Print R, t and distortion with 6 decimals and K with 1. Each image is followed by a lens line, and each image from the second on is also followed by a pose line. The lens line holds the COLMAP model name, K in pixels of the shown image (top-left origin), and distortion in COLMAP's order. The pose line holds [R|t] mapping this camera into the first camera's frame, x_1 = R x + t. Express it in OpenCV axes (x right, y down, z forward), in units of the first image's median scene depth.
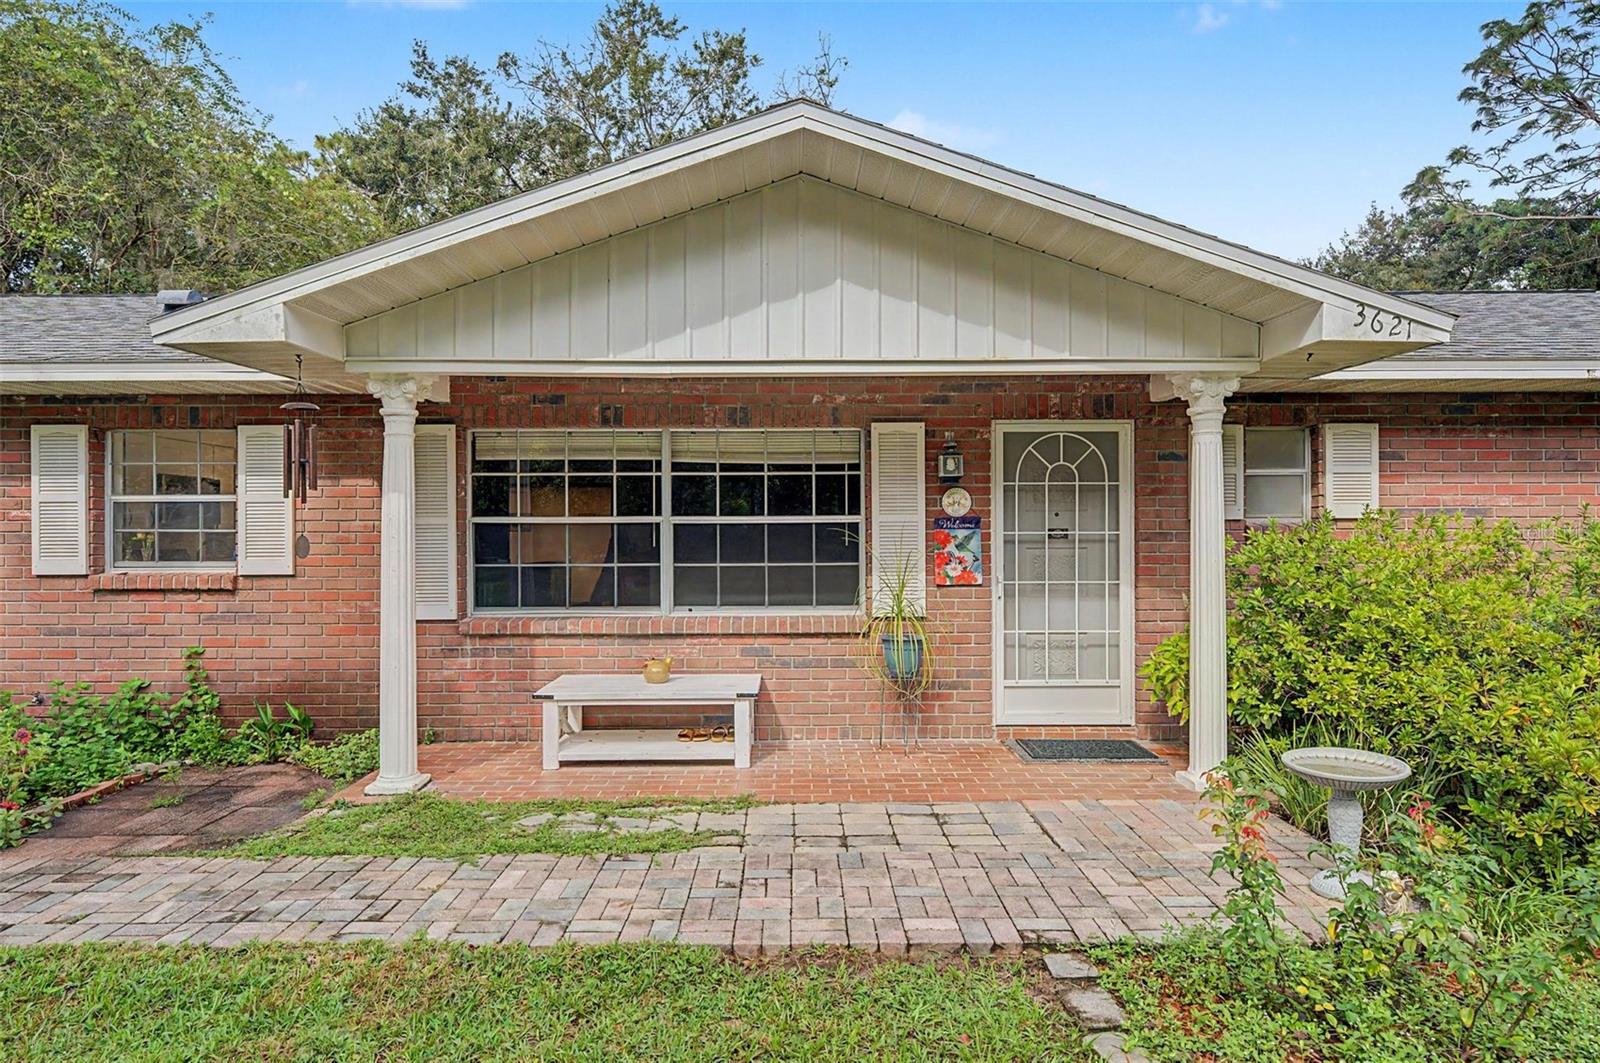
lens RADIAL K [[956.9, 0, 800.0], [0, 956.9, 531.5], [0, 0, 1]] dist [0.001322, 0.000956]
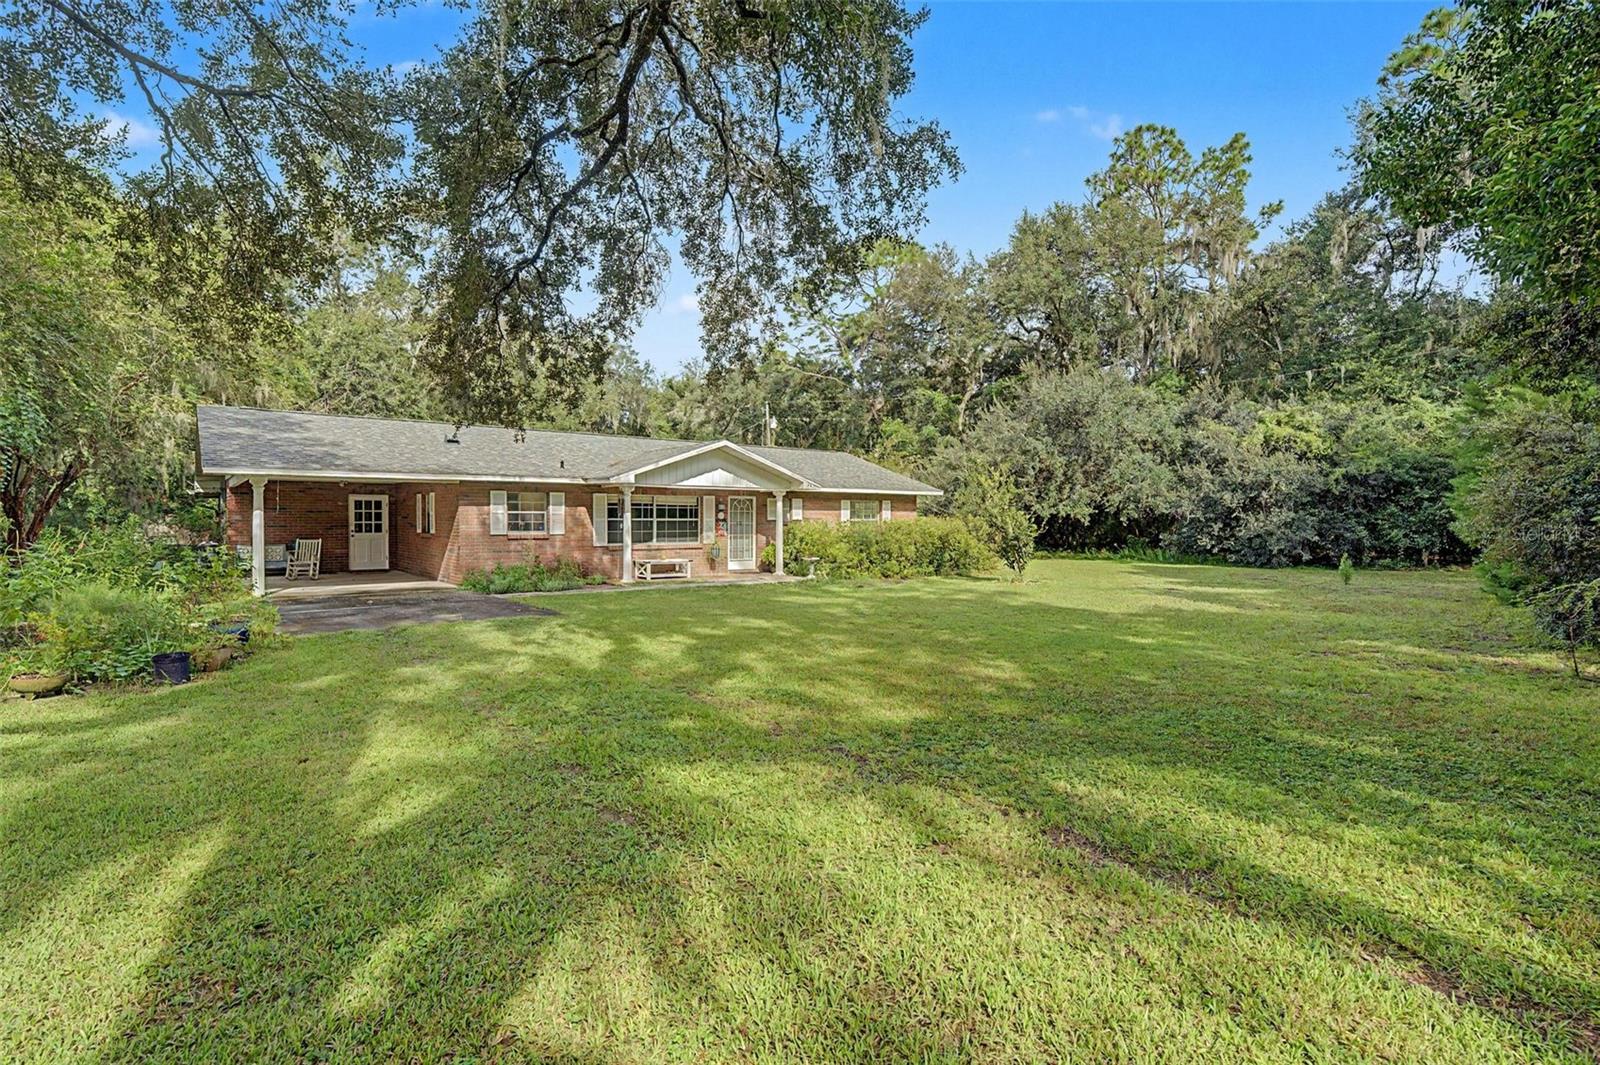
lens RADIAL K [[754.7, 0, 808.3], [0, 754.7, 522.3], [0, 0, 1]] dist [-0.023938, -0.000106]
pose [[0.789249, 0.001630, 0.614071, -1.516940], [-0.001103, 0.999999, -0.001237, 0.002607], [-0.614072, 0.000299, 0.789250, -1.767617]]
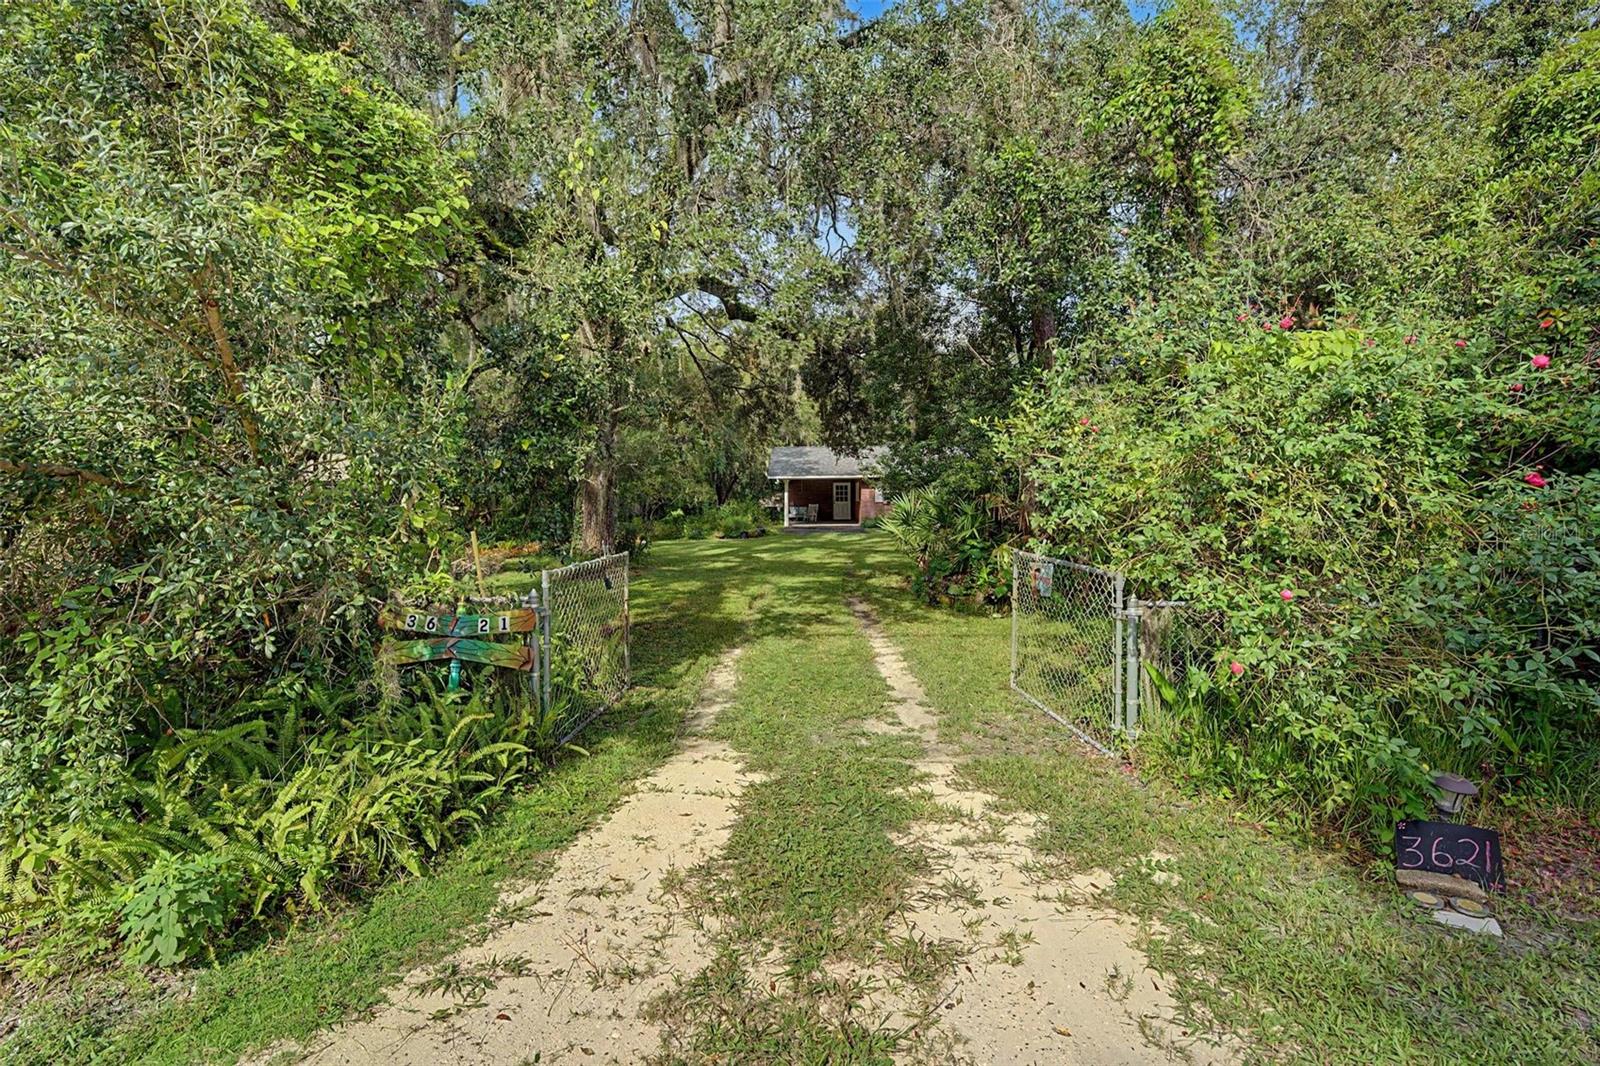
lens RADIAL K [[754.7, 0, 808.3], [0, 754.7, 522.8], [0, 0, 1]] dist [-0.023938, -0.000106]
pose [[0.999071, 0.000736, -0.043085, -1.036643], [0.001109, 0.999085, 0.042762, -0.043500], [0.043077, -0.042770, 0.998156, -4.647363]]
